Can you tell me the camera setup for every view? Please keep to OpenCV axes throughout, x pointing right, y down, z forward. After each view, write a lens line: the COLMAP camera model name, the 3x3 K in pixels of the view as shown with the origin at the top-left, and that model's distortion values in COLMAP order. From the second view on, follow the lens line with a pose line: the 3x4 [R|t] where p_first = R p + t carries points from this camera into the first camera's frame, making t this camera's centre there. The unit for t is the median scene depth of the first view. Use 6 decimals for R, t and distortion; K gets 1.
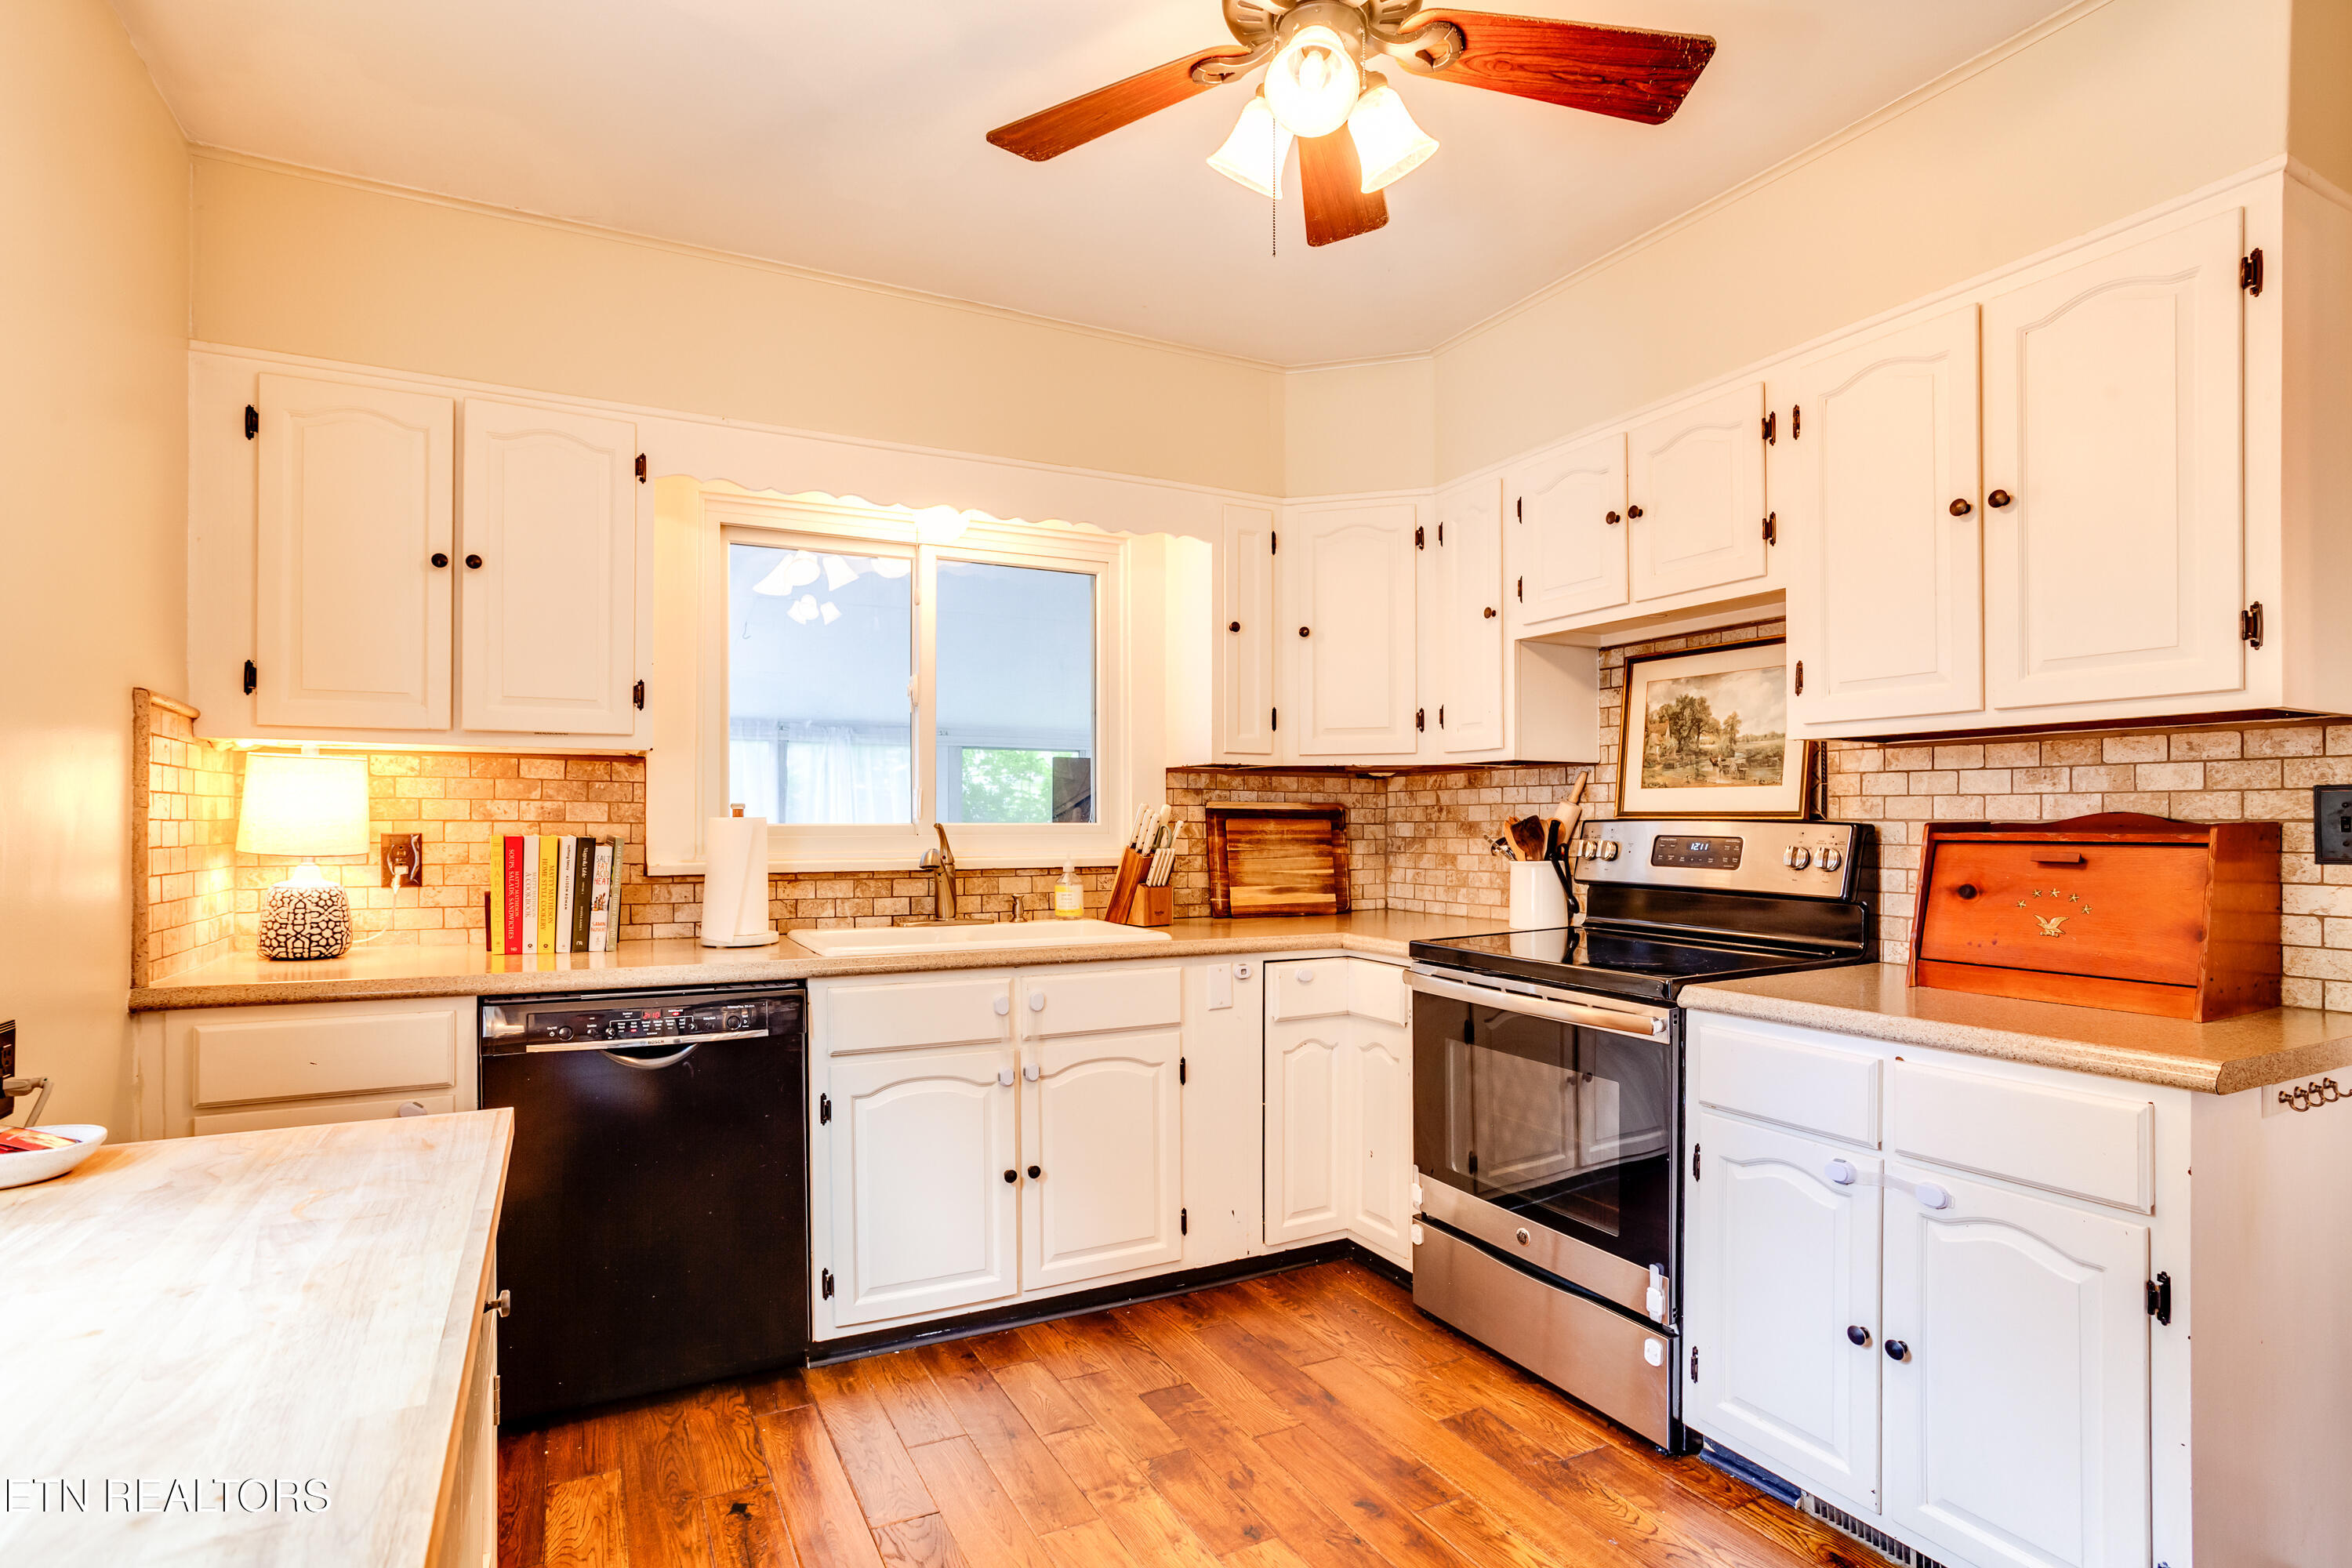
lens RADIAL K [[1187.4, 0, 1249.1], [0, 1187.4, 798.8], [0, 0, 1]] dist [-0.031325, 0.014320]
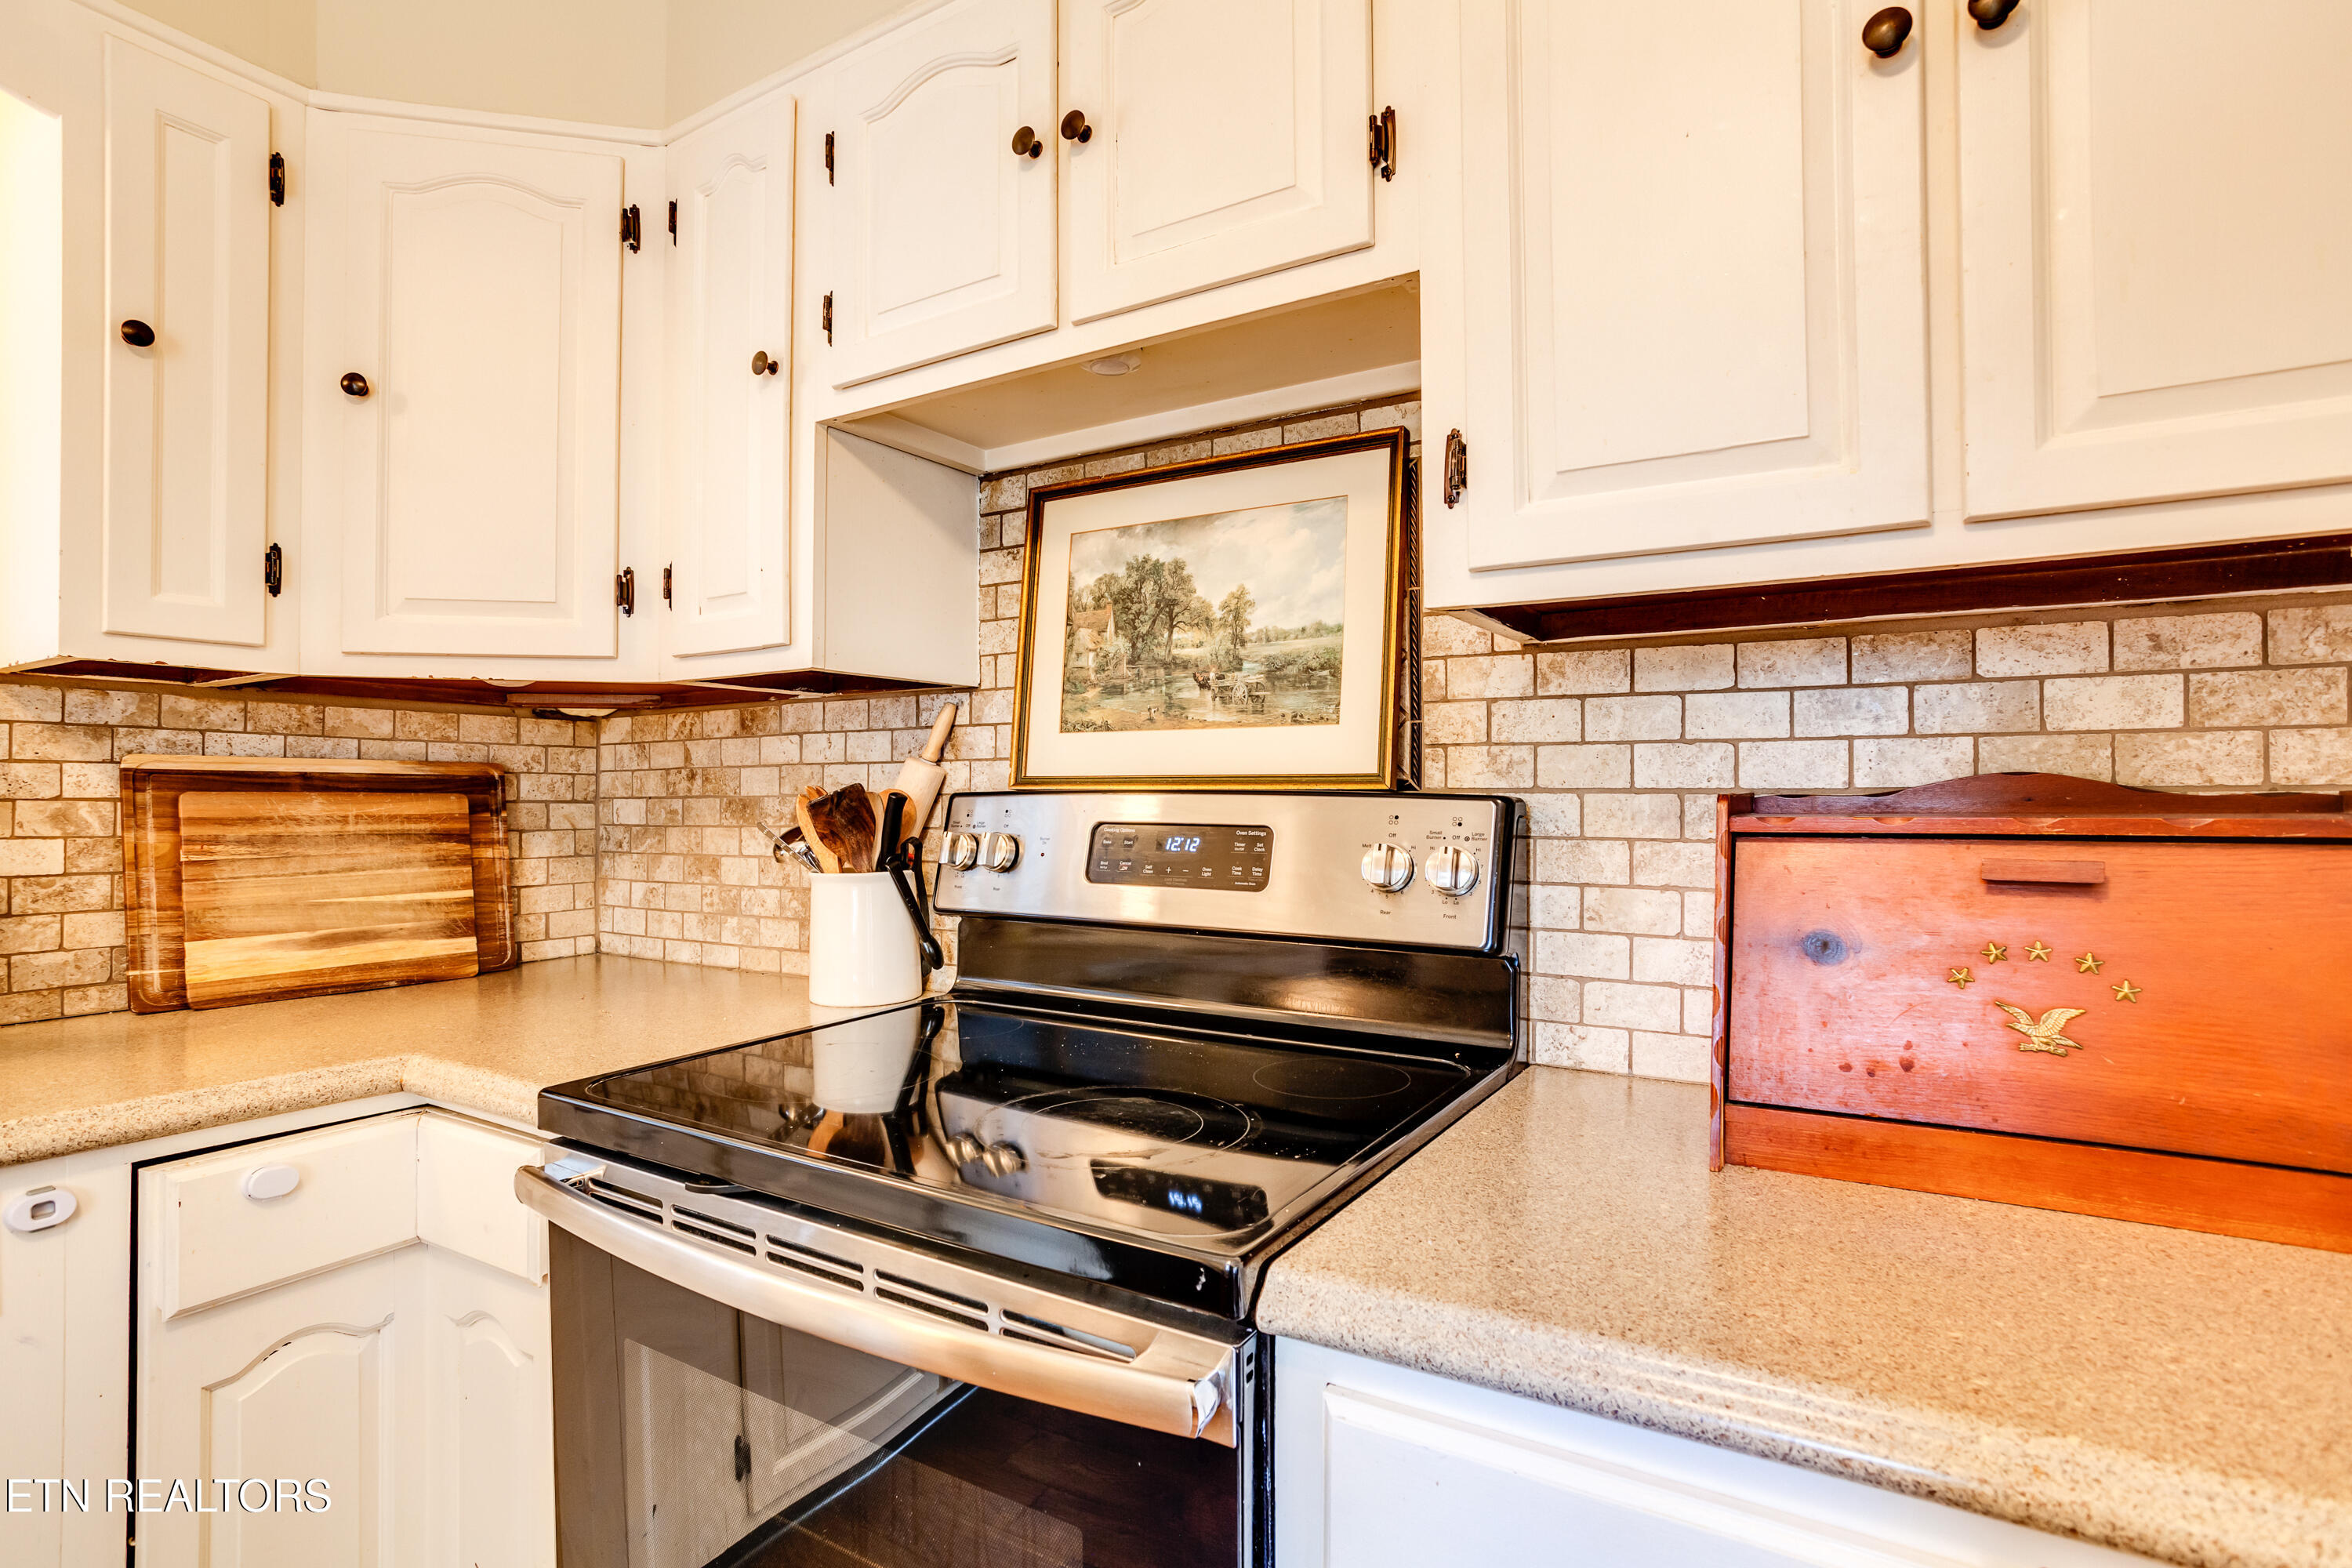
lens RADIAL K [[1187.4, 0, 1196.9], [0, 1187.4, 789.9], [0, 0, 1]] dist [-0.031325, 0.014320]
pose [[0.877095, 0.000060, 0.480317, 0.132244], [-0.005869, 0.999927, 0.010592, 0.011008], [-0.480281, -0.012109, 0.877031, 0.513305]]
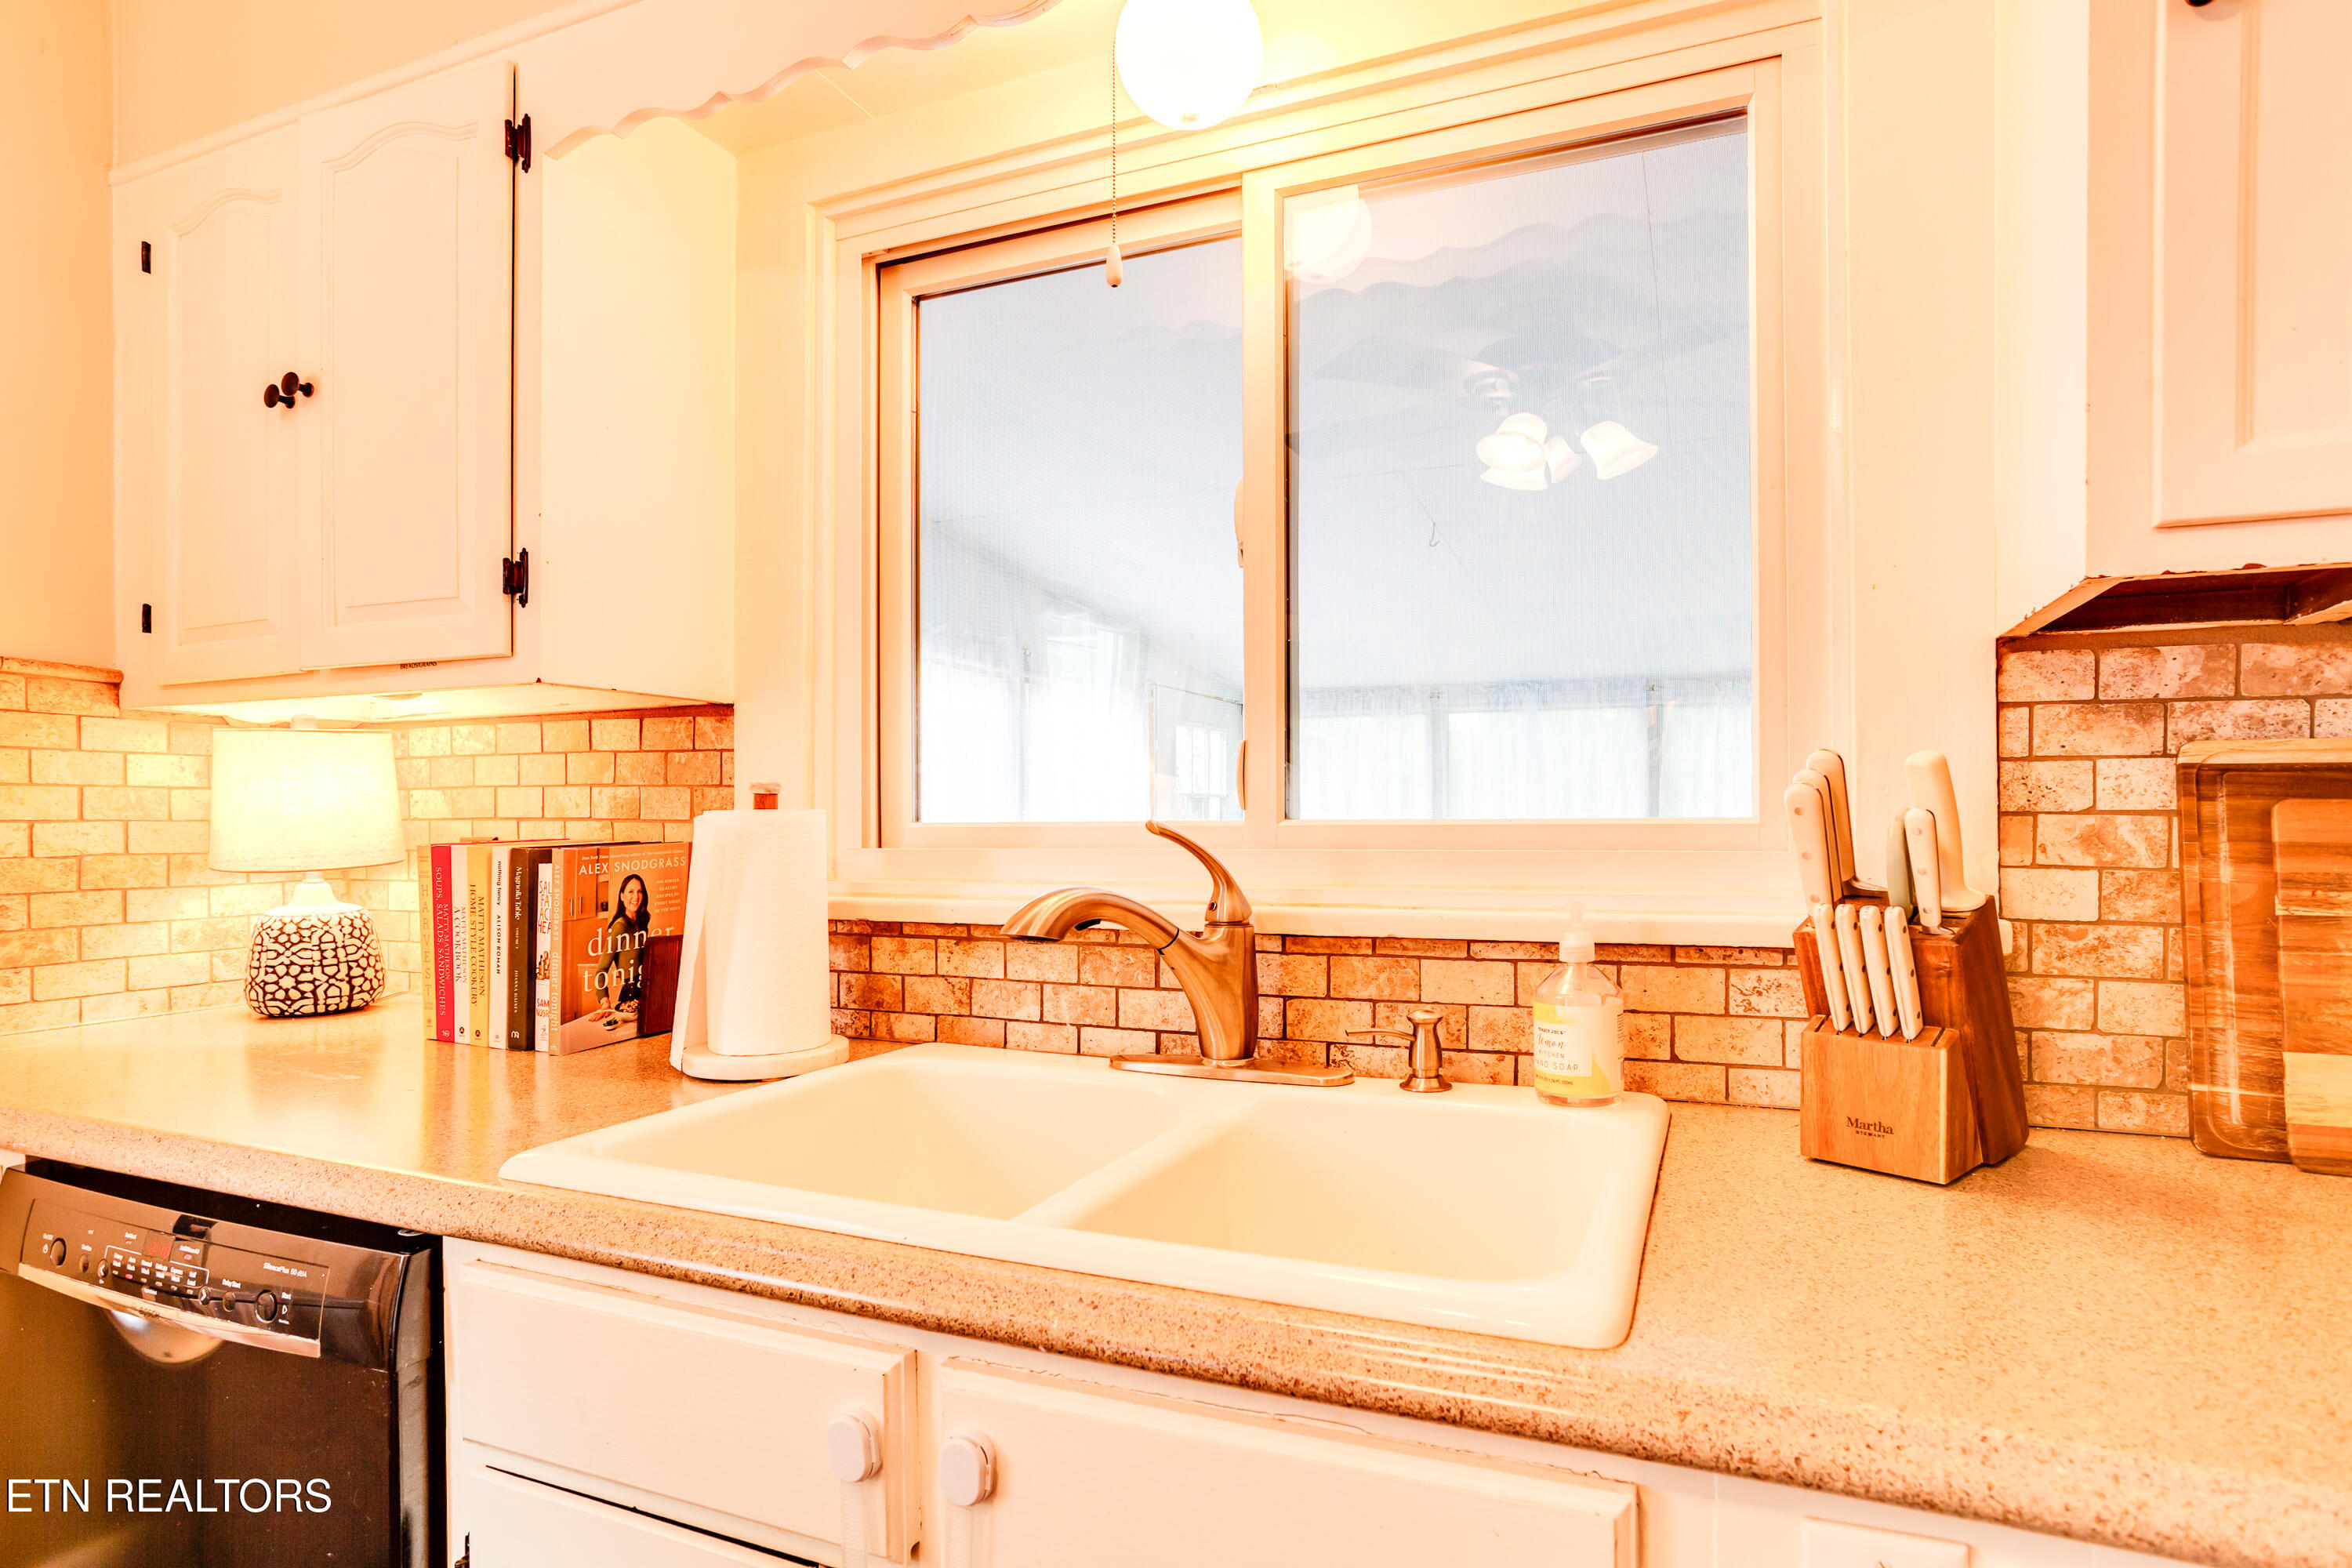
lens RADIAL K [[1187.4, 0, 1171.4], [0, 1187.4, 828.9], [0, 0, 1]] dist [-0.031325, 0.014320]
pose [[0.586714, 0.001857, -0.809792, 0.061530], [0.019536, 0.999674, 0.016446, 0.017350], [0.809559, -0.025470, 0.586486, 0.777603]]
